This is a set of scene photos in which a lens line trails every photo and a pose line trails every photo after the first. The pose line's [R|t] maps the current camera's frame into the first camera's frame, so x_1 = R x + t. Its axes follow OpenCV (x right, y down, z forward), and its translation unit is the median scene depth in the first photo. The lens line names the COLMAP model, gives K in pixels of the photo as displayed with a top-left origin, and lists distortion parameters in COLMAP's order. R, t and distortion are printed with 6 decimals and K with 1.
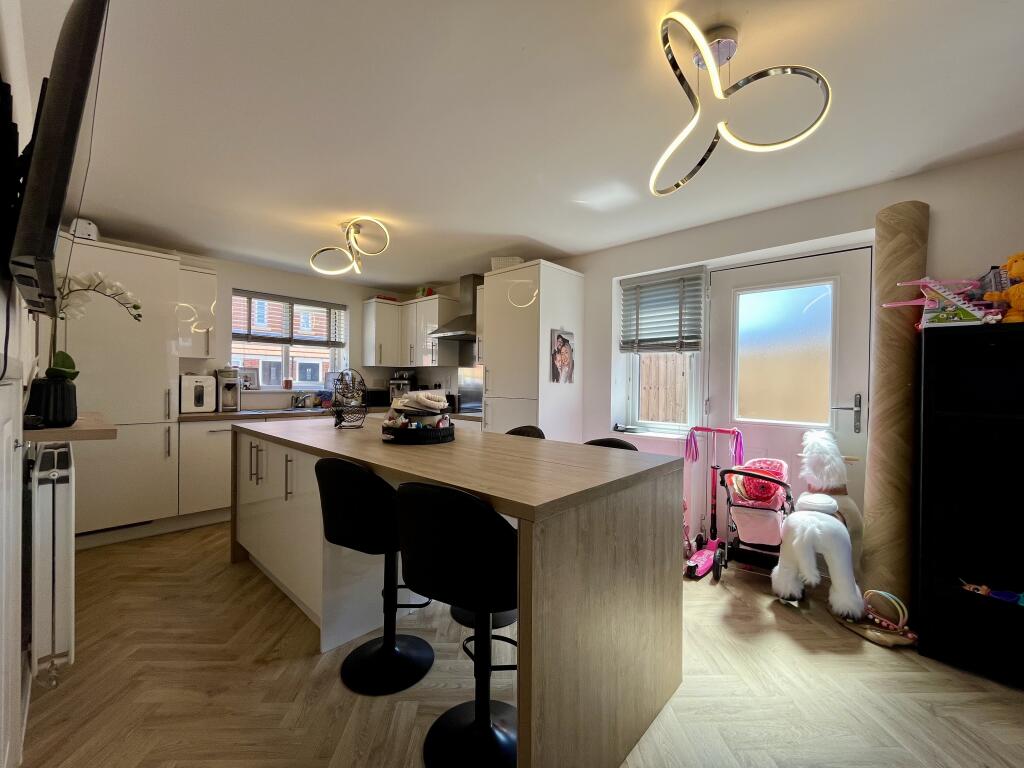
lens RADIAL K [[417.2, 0, 508.2], [0, 417.2, 384.8], [0, 0, 1]] dist [-0.001845, -0.000316]
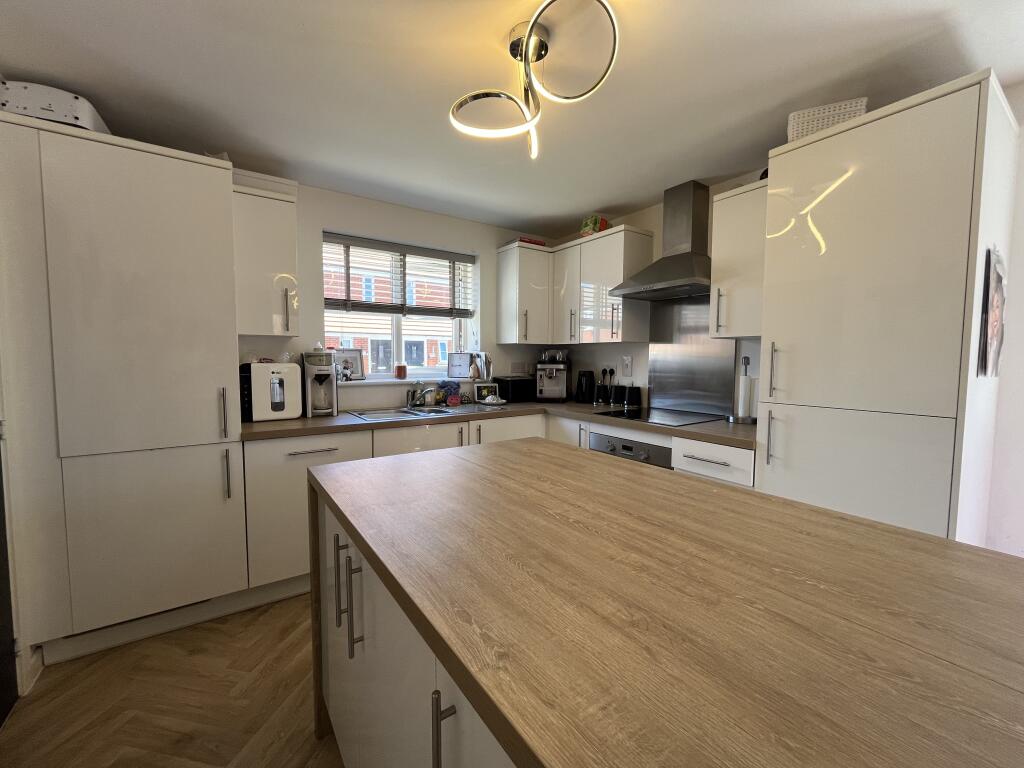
lens RADIAL K [[417.2, 0, 508.2], [0, 417.2, 384.8], [0, 0, 1]] dist [-0.001845, -0.000316]
pose [[0.975928, 0.005682, -0.218019, -0.204512], [0.007014, 0.998326, 0.057412, -0.018766], [0.217980, -0.057560, 0.974254, 0.364521]]
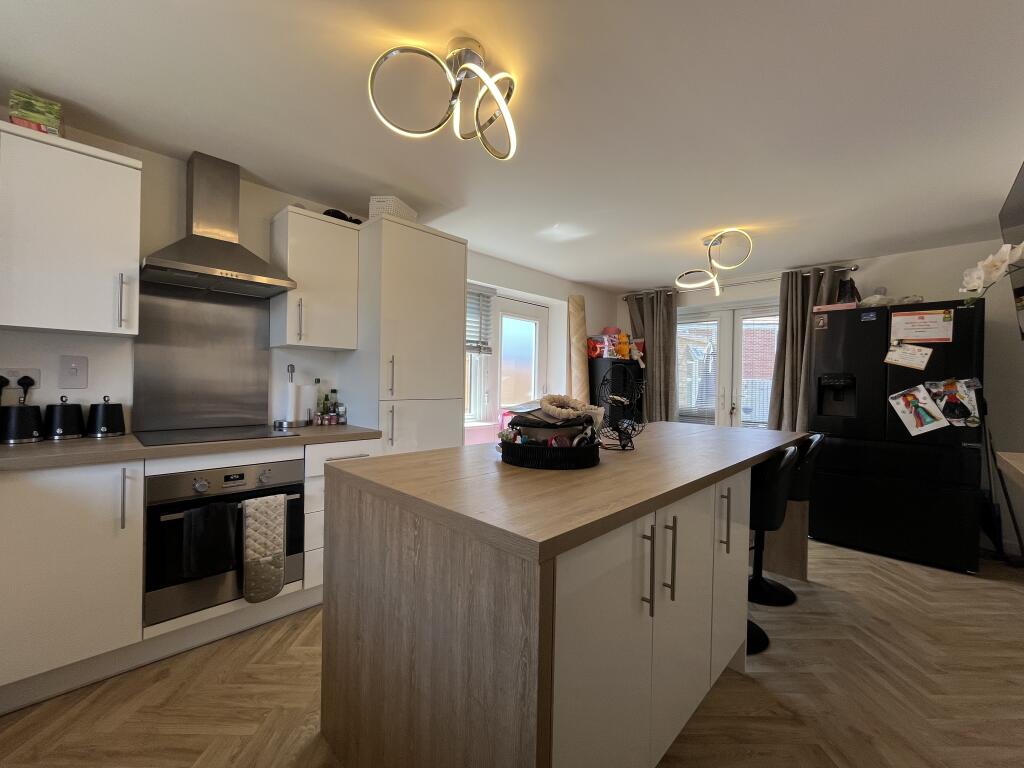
lens RADIAL K [[417.2, 0, 508.2], [0, 417.2, 384.8], [0, 0, 1]] dist [-0.001845, -0.000316]
pose [[0.028461, -0.018378, 0.999426, -0.588646], [-0.013073, 0.999739, 0.018756, -0.008777], [-0.999509, -0.013599, 0.028213, 0.641535]]
